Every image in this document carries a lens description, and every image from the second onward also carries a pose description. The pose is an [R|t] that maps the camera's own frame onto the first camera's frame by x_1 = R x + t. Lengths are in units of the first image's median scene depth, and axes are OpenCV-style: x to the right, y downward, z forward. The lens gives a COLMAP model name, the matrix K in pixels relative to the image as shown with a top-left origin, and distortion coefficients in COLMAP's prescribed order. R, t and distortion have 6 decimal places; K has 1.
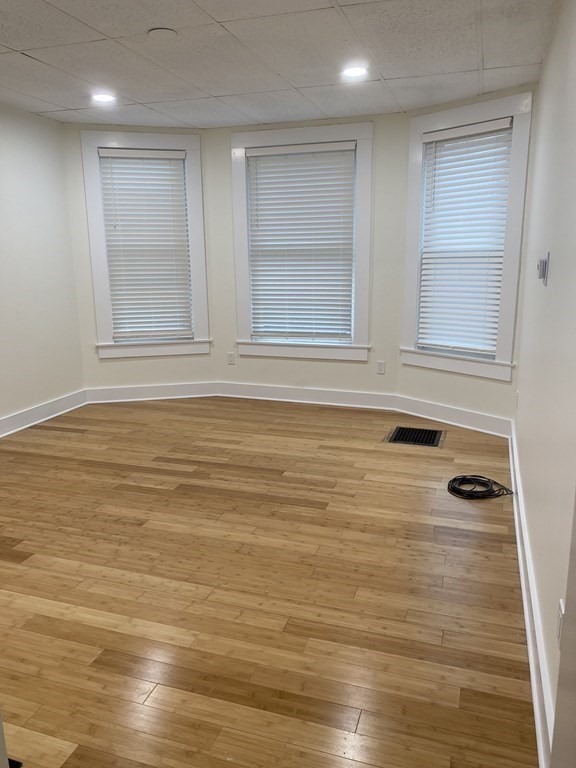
lens RADIAL K [[579.2, 0, 286.0], [0, 579.2, 374.6], [0, 0, 1]] dist [0.036610, -0.034886]
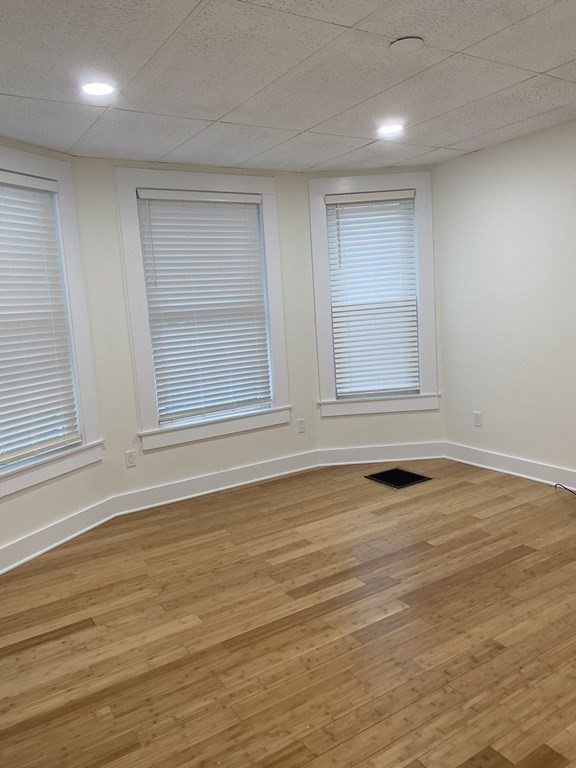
lens RADIAL K [[579.2, 0, 312.1], [0, 579.2, 366.6], [0, 0, 1]] dist [0.036610, -0.034886]
pose [[0.634993, -0.119828, 0.763168, -0.670099], [0.217435, 0.975681, -0.027721, -0.096510], [-0.741287, 0.183542, 0.645605, 0.434840]]
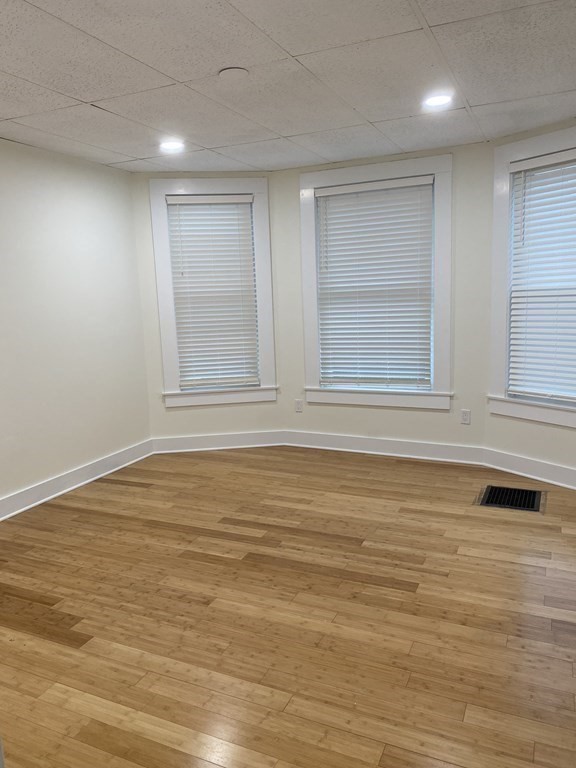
lens RADIAL K [[579.2, 0, 272.5], [0, 579.2, 376.8], [0, 0, 1]] dist [0.036610, -0.034886]
pose [[0.991810, -0.008370, -0.127449, -0.022564], [0.000982, 0.998321, -0.057918, -0.028165], [0.127720, 0.057319, 0.990153, 0.071574]]
